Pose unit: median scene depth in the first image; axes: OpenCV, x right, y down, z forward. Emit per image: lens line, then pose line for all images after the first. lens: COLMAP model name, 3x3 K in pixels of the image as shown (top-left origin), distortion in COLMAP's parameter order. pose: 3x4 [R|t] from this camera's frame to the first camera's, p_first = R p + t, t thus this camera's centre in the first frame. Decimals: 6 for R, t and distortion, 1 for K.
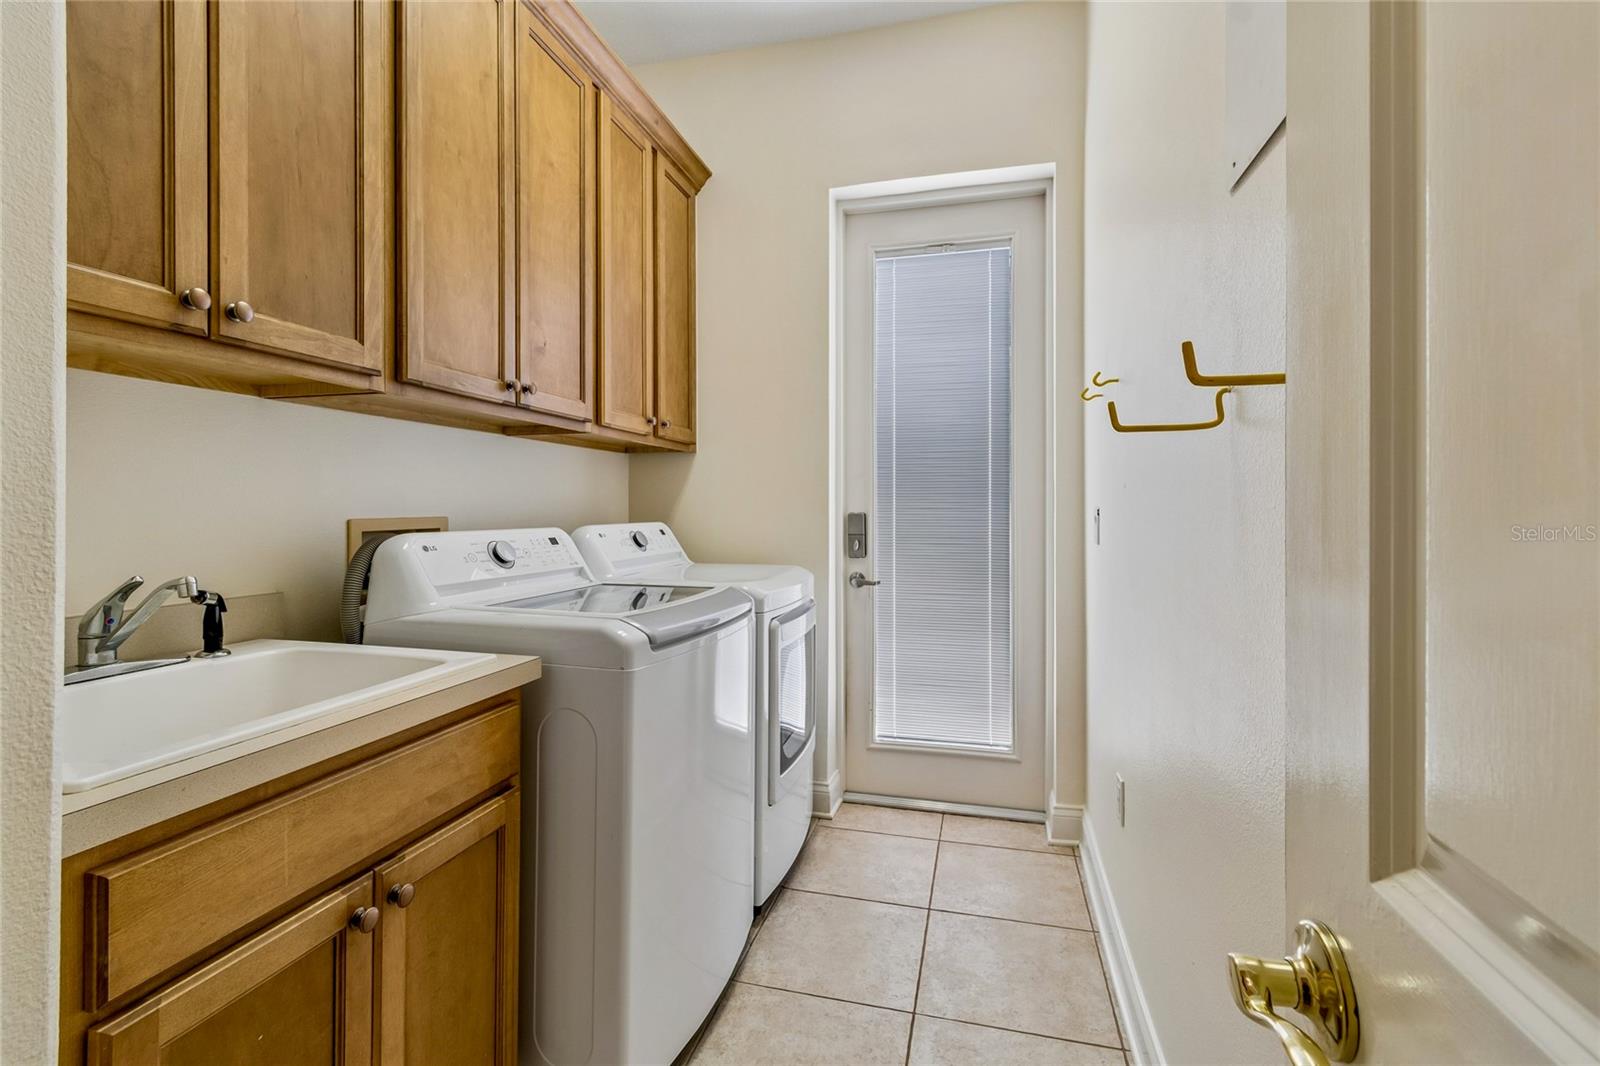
lens RADIAL K [[722.5, 0, 803.2], [0, 722.5, 502.5], [0, 0, 1]] dist [0.003500, -0.000912]
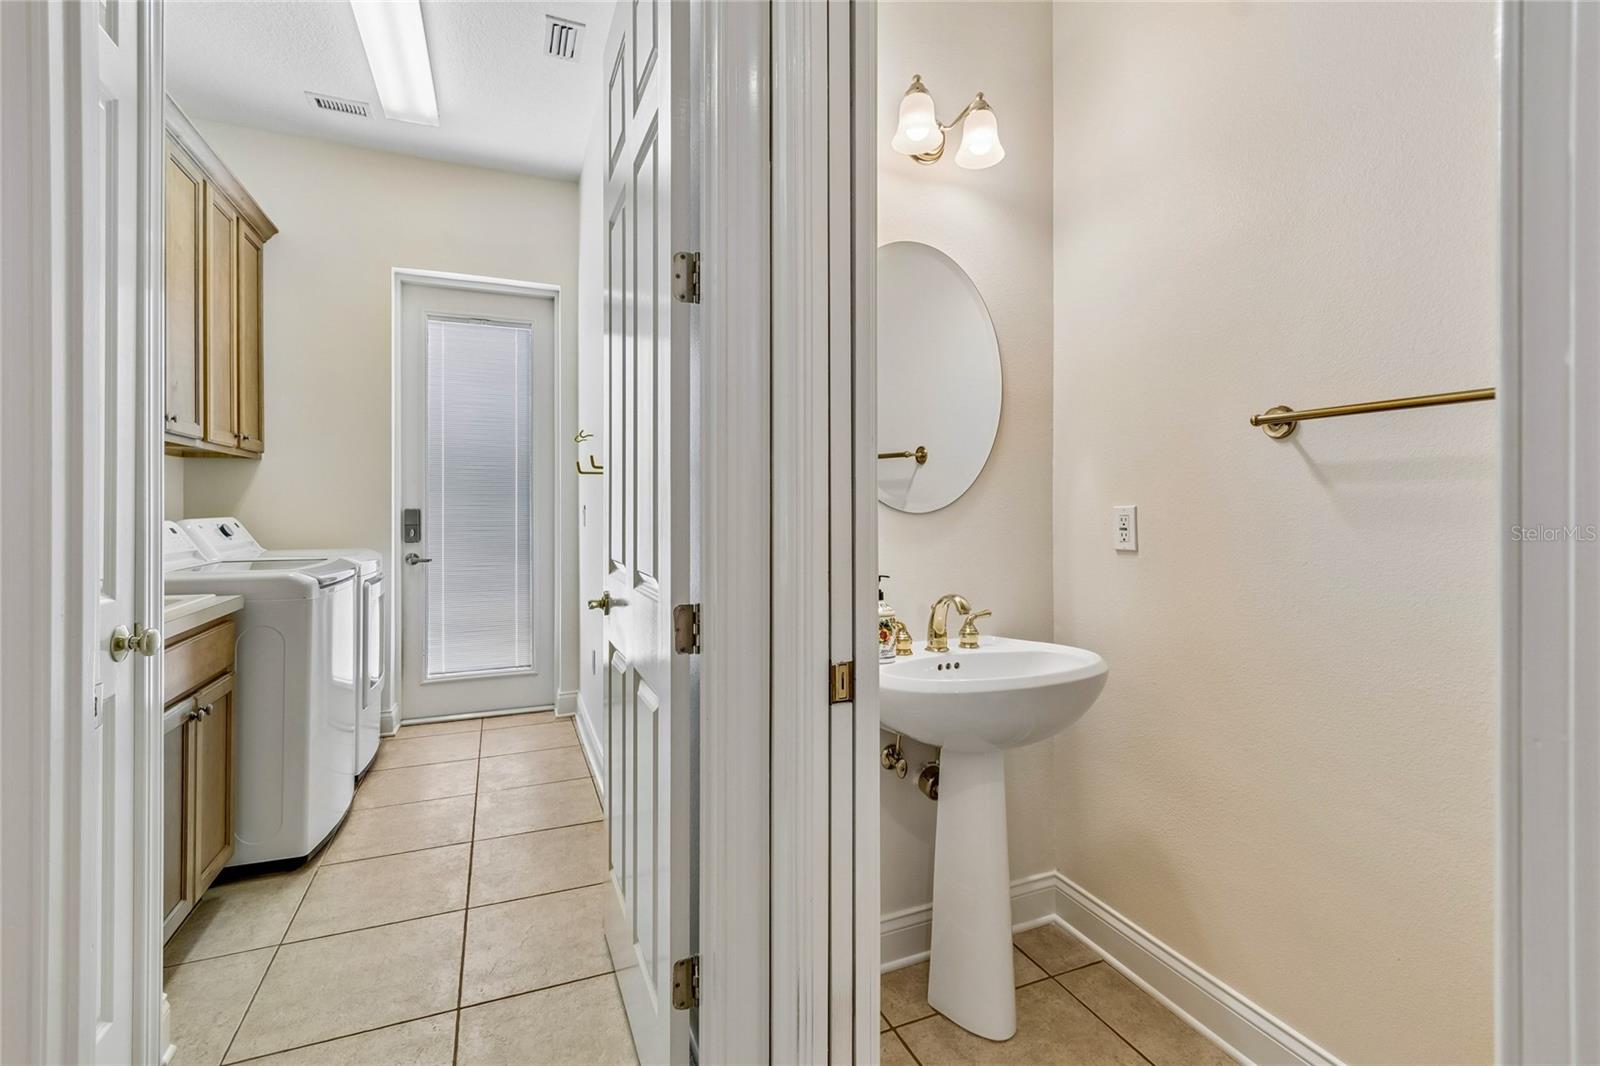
lens RADIAL K [[722.5, 0, 803.2], [0, 722.5, 502.5], [0, 0, 1]] dist [0.003500, -0.000912]
pose [[0.797832, -0.001501, 0.602878, -0.176221], [-0.001596, 0.999988, 0.004601, -0.004830], [-0.602877, -0.004633, 0.797820, -0.568574]]
